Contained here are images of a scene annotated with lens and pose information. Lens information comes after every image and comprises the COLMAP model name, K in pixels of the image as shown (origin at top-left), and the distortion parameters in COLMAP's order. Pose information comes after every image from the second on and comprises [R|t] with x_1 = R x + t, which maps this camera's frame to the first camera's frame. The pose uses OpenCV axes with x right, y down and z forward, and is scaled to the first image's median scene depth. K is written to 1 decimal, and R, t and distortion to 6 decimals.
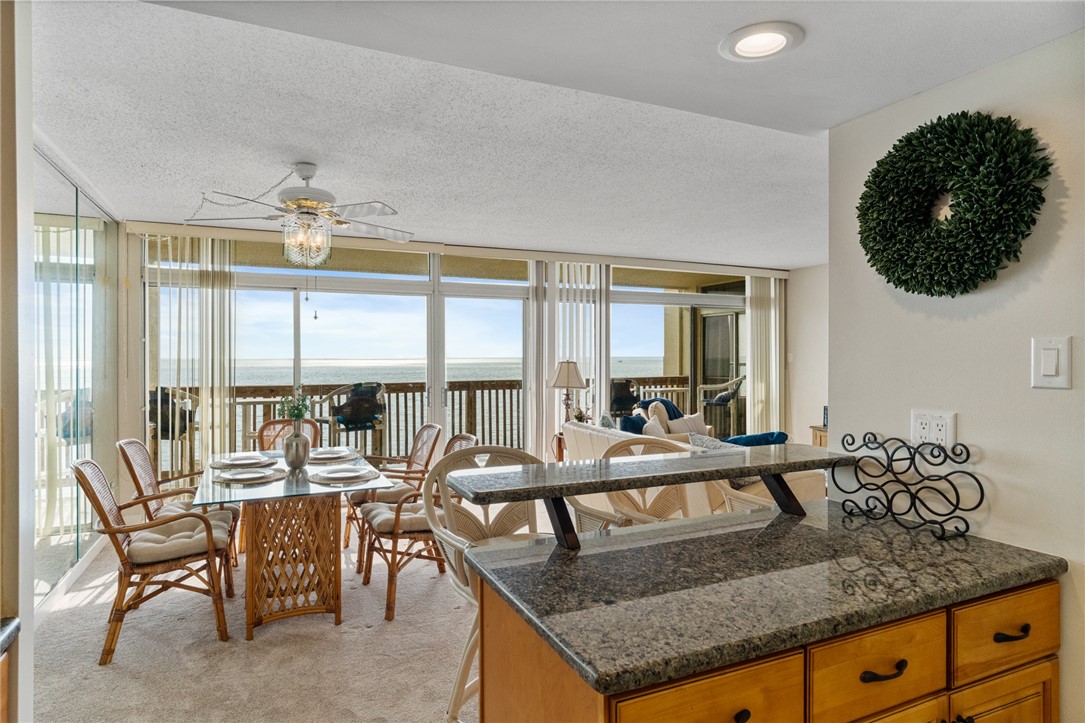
lens RADIAL K [[632.2, 0, 545.4], [0, 632.2, 362.4], [0, 0, 1]] dist [-0.000886, 0.000158]
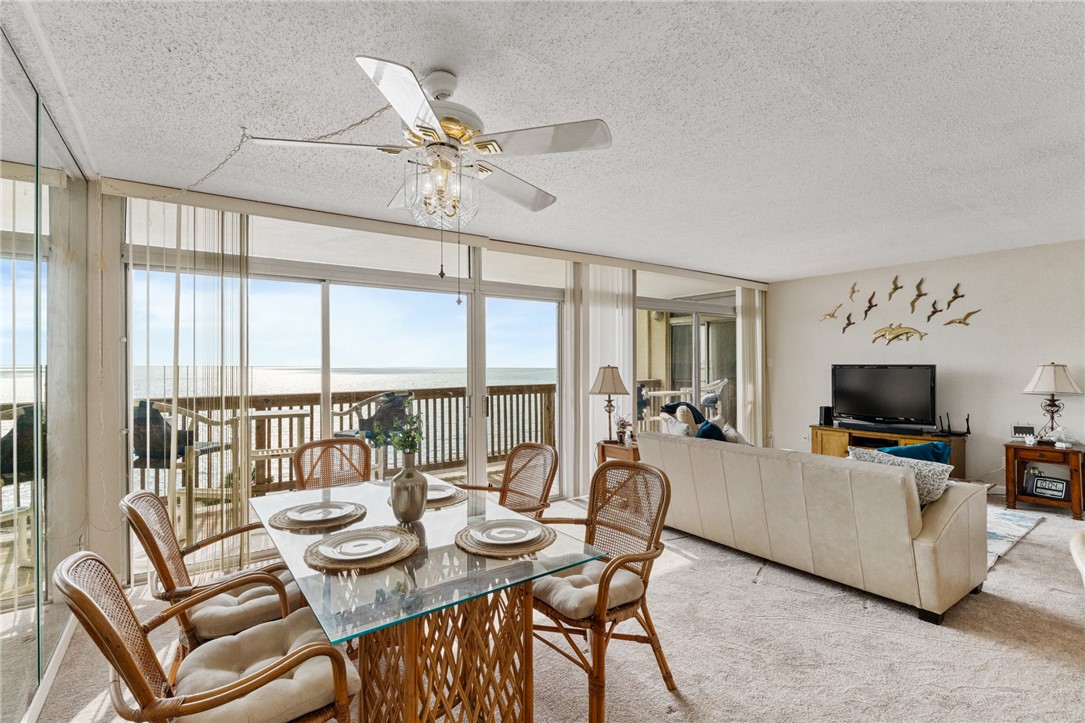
lens RADIAL K [[509.2, 0, 541.4], [0, 509.2, 365.5], [0, 0, 1]] dist [-0.001349, -0.000556]
pose [[0.982061, -0.004322, 0.188516, -0.219313], [0.005366, 0.999973, -0.005024, -0.000009], [-0.188489, 0.005945, 0.982057, 0.260511]]
